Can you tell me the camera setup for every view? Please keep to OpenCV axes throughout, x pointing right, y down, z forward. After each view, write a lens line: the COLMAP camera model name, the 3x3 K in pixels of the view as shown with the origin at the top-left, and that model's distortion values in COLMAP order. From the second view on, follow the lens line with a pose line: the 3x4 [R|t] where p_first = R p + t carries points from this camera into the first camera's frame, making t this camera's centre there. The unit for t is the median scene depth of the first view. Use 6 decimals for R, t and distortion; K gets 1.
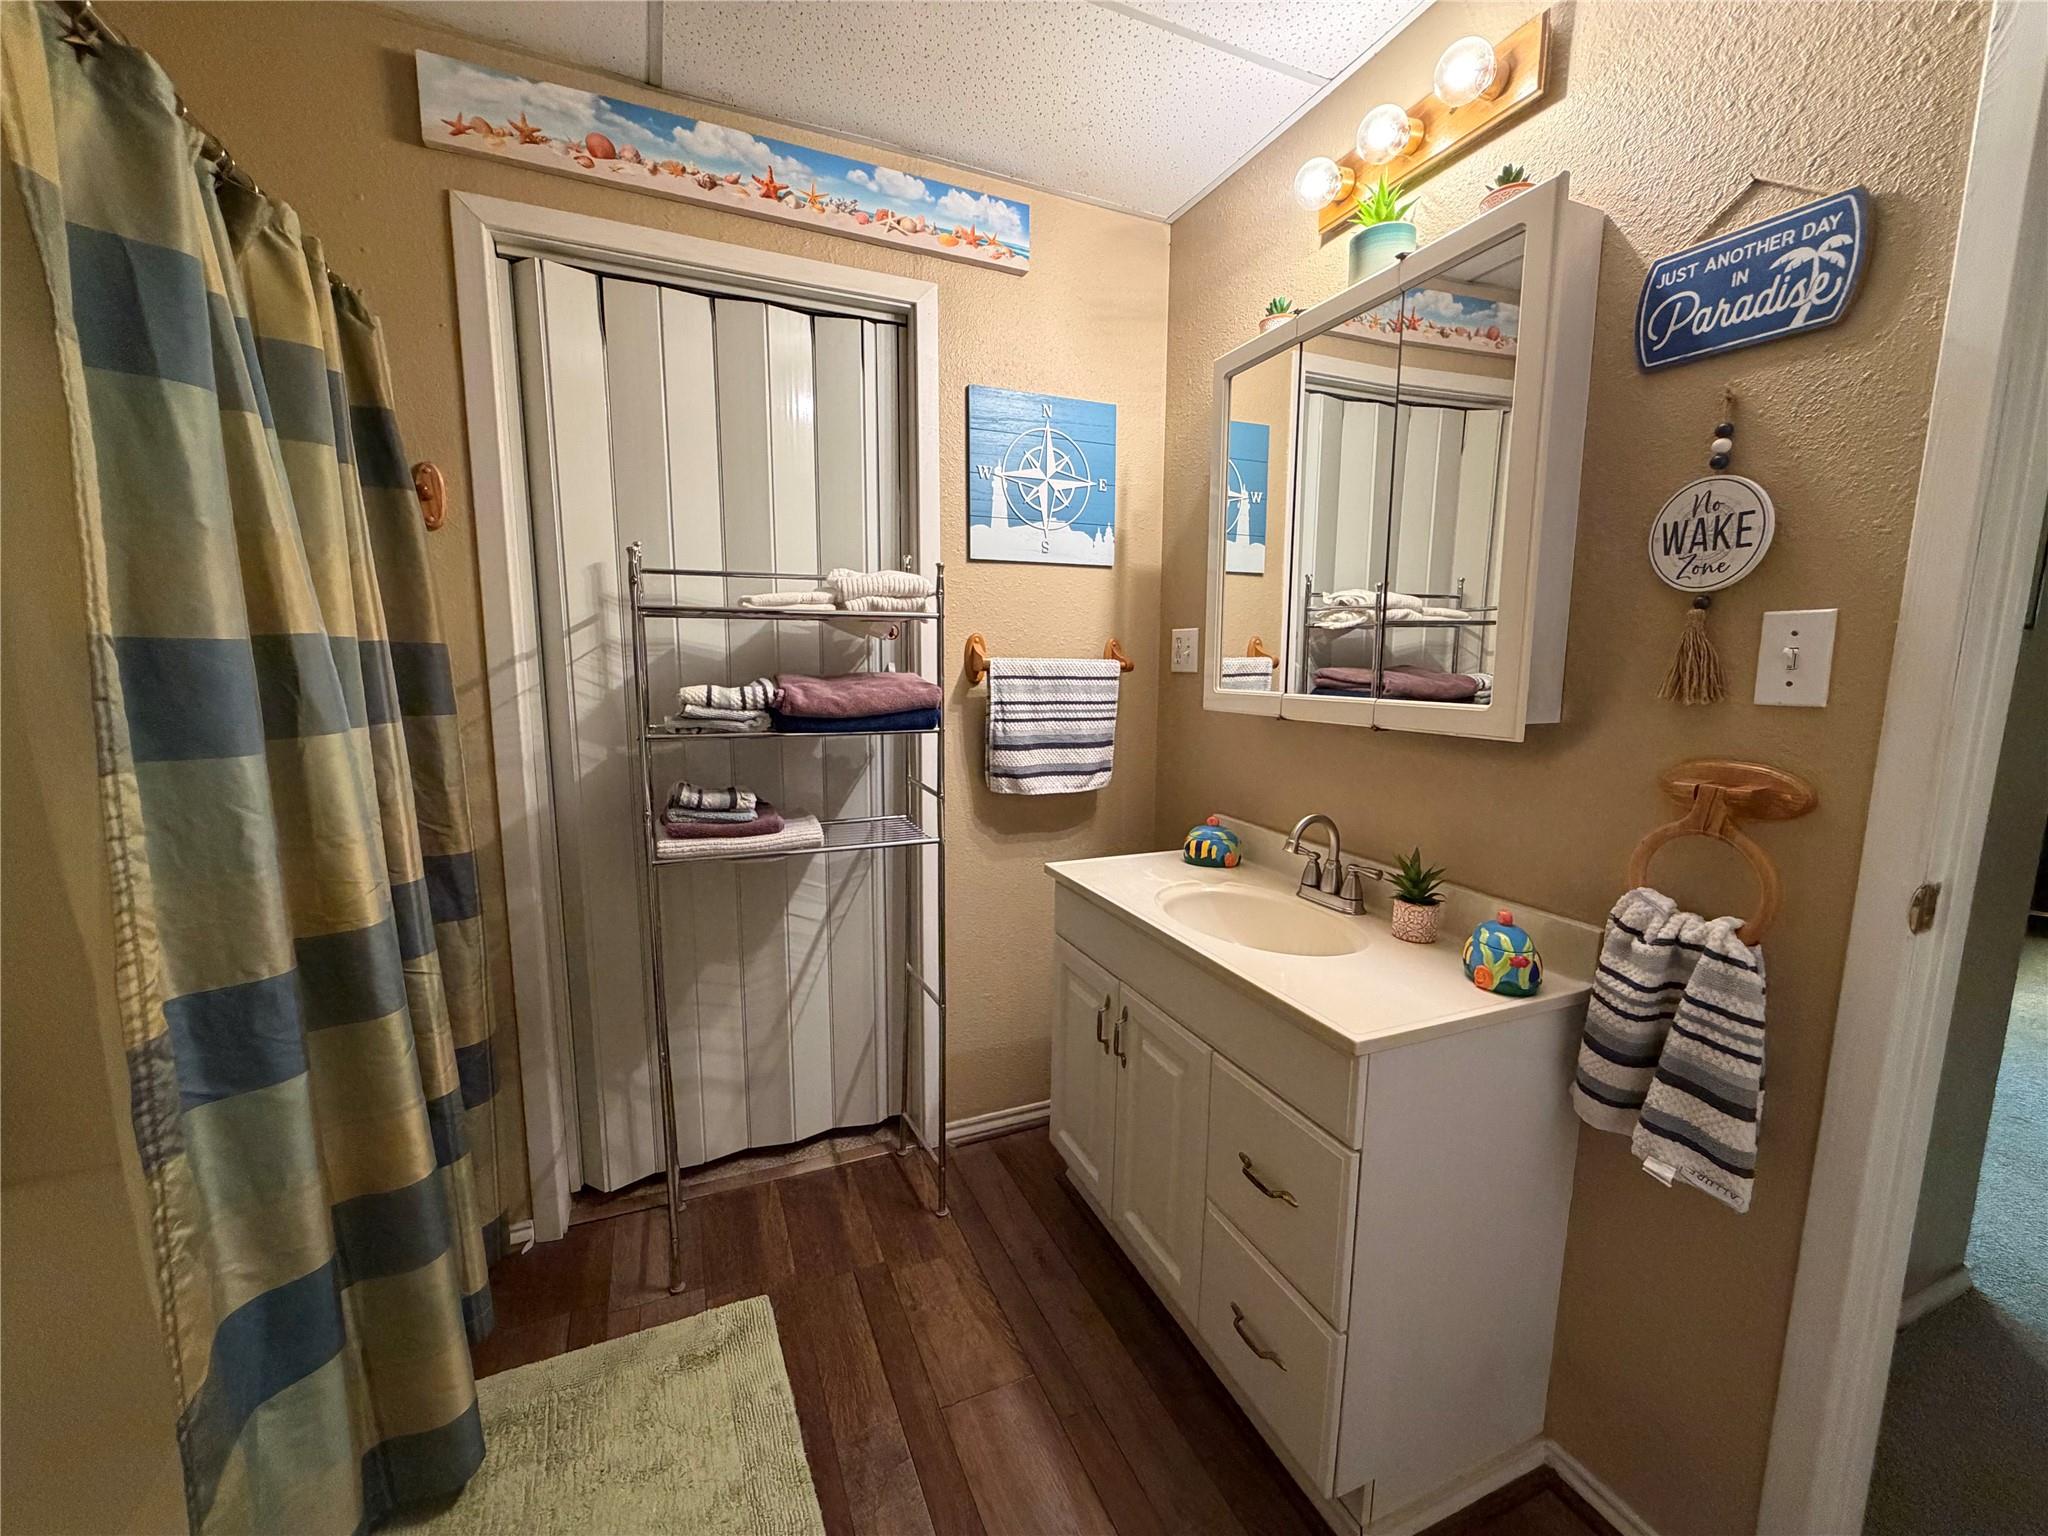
lens RADIAL K [[817.4, 0, 1022.7], [0, 817.4, 769.0], [0, 0, 1]] dist [-0.000151, 0.000258]
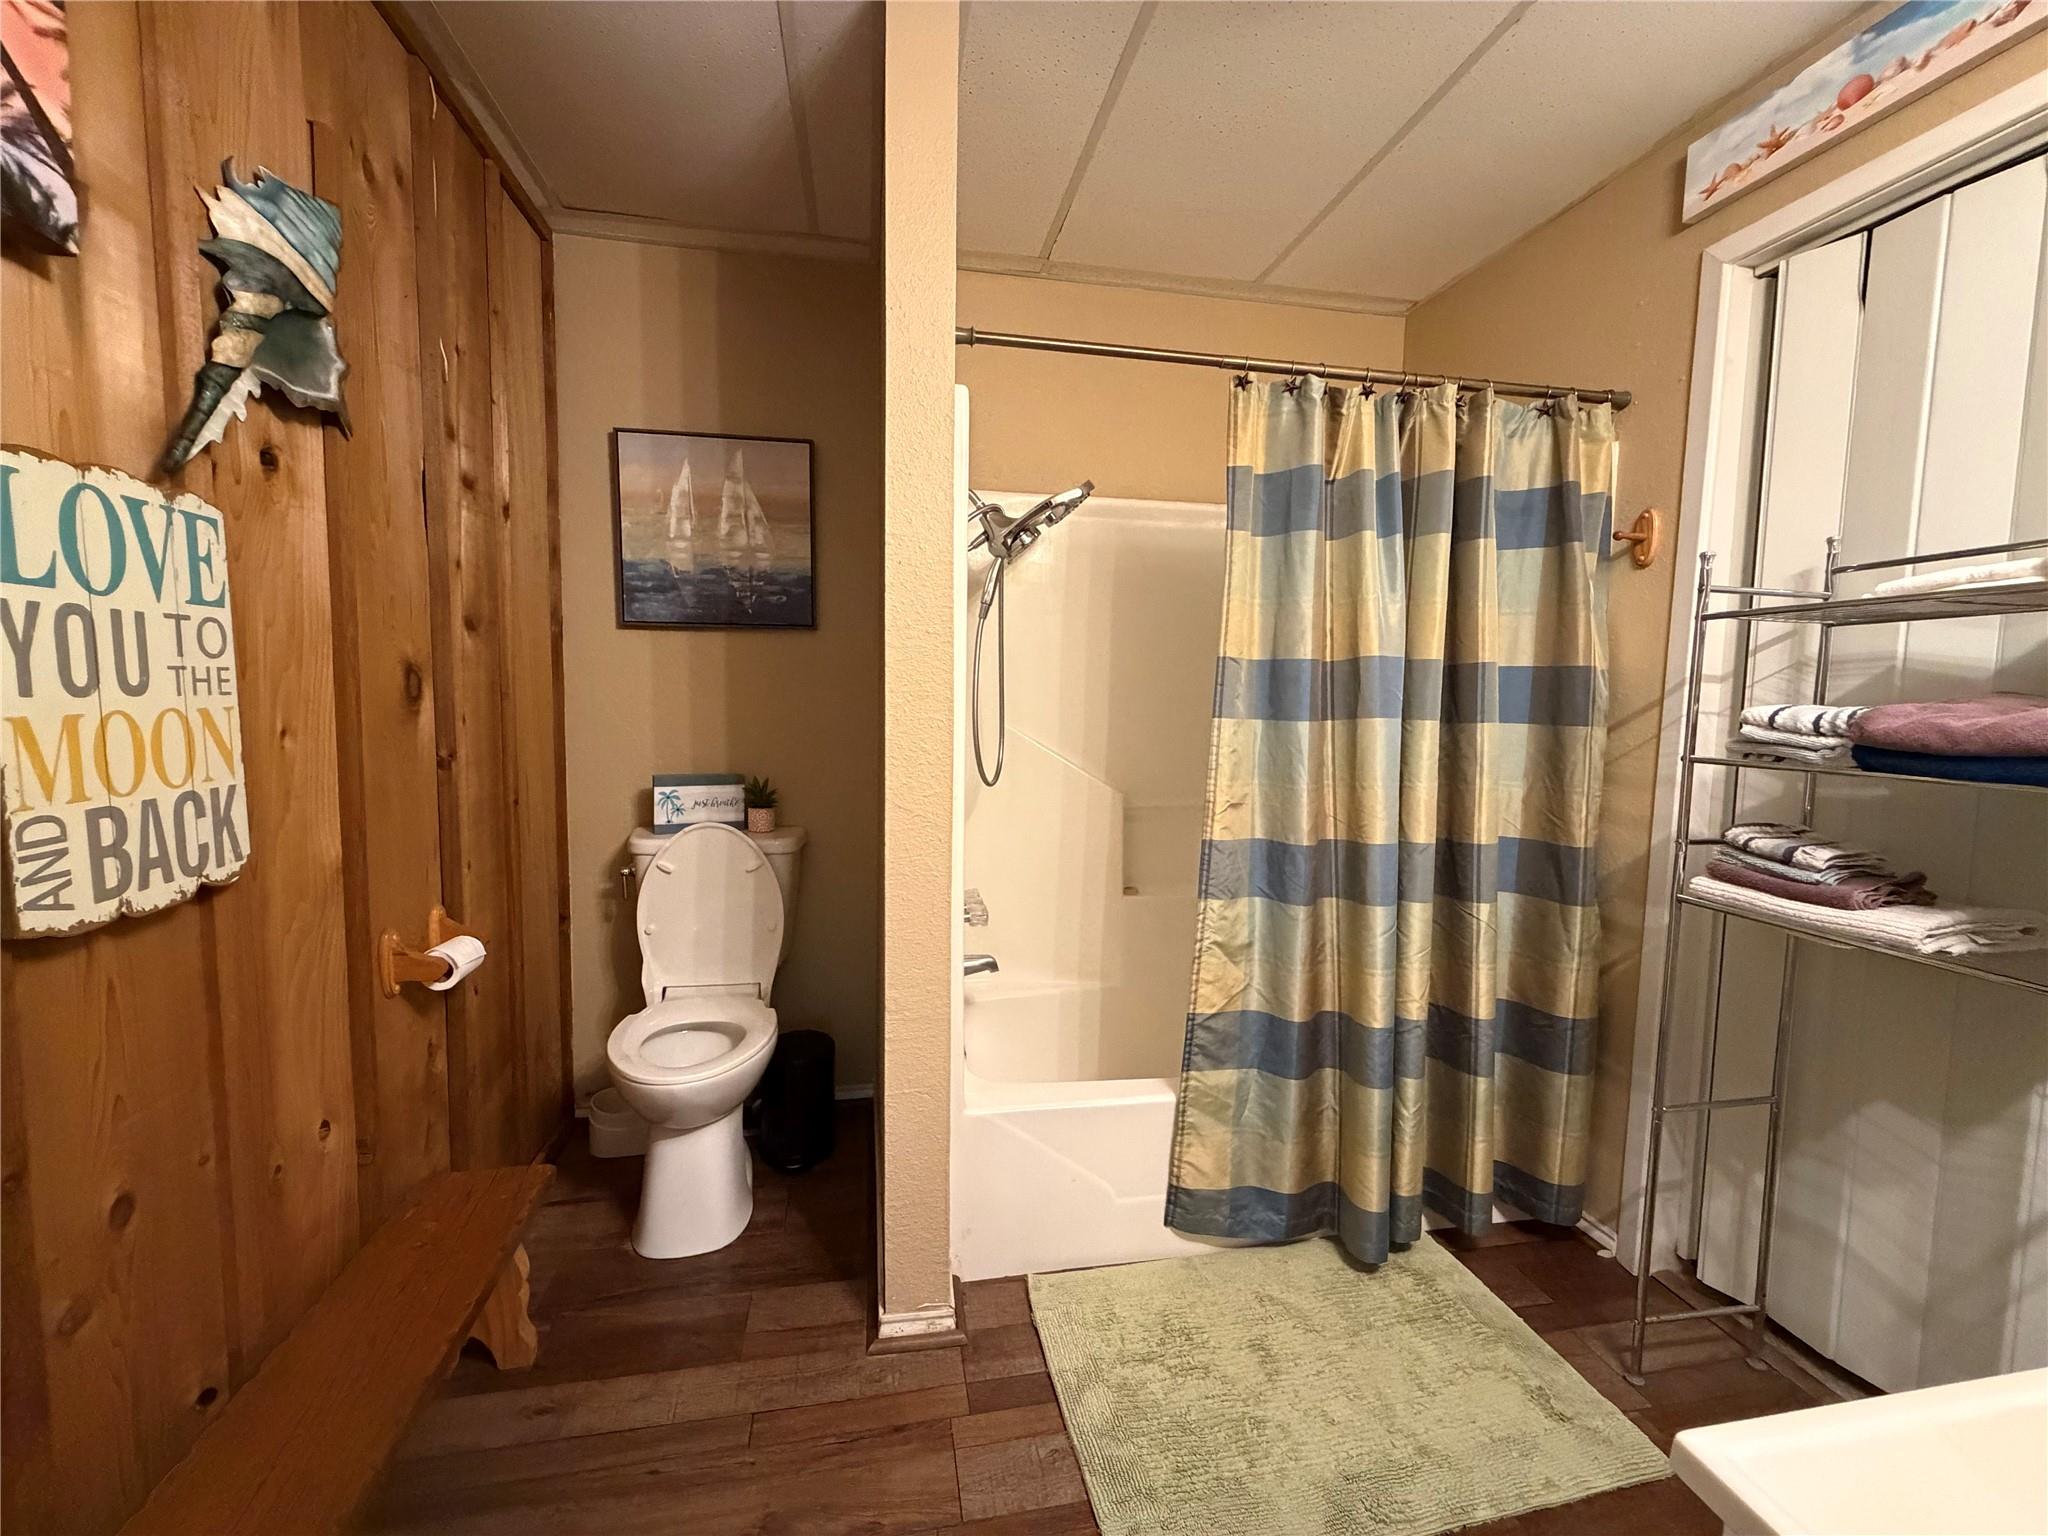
lens RADIAL K [[817.4, 0, 1019.4], [0, 817.4, 763.4], [0, 0, 1]] dist [-0.000151, 0.000258]
pose [[-0.222619, 0.065485, -0.972704, 0.571049], [-0.159199, 0.981907, 0.102540, -0.006166], [0.961819, 0.177680, -0.208166, 0.449698]]
